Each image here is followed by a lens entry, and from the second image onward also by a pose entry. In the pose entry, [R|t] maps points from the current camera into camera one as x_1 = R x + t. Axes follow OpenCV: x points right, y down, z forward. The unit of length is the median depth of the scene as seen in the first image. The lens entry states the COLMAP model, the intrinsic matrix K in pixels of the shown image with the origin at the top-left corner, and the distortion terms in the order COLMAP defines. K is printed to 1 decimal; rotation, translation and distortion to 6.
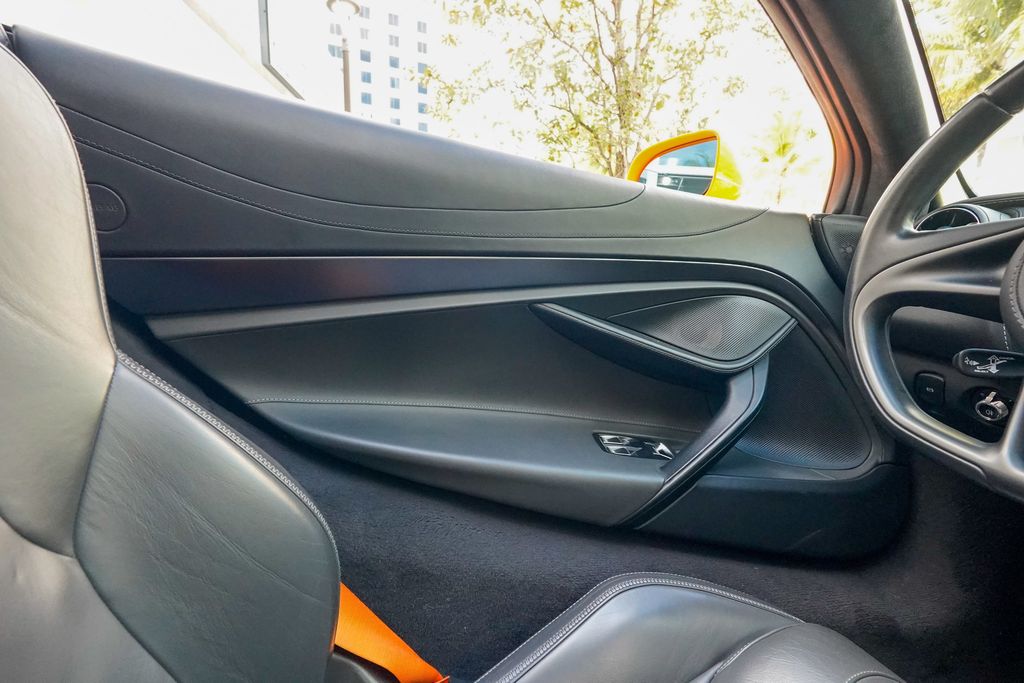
lens RADIAL K [[470.4, 0, 509.9], [0, 470.4, 348.3], [0, 0, 1]] dist [0.002744, 0.000605]
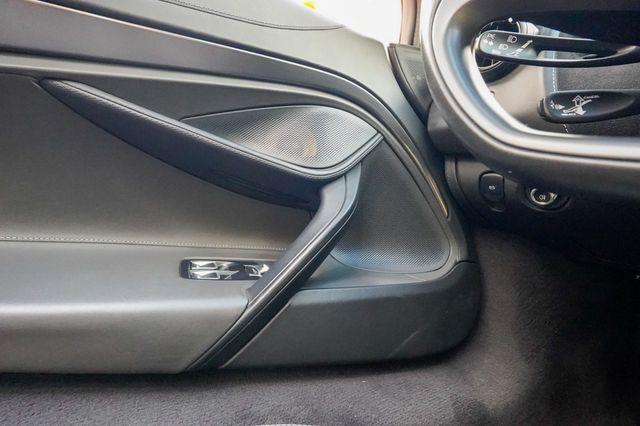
lens RADIAL K [[293.3, 0, 316.4], [0, 293.3, 213.6], [0, 0, 1]] dist [-0.019500, 0.010275]
pose [[0.960322, -0.052815, 0.273848, 0.285794], [0.068405, 0.996517, -0.047690, 0.145259], [-0.270375, 0.064531, 0.960590, 0.431028]]
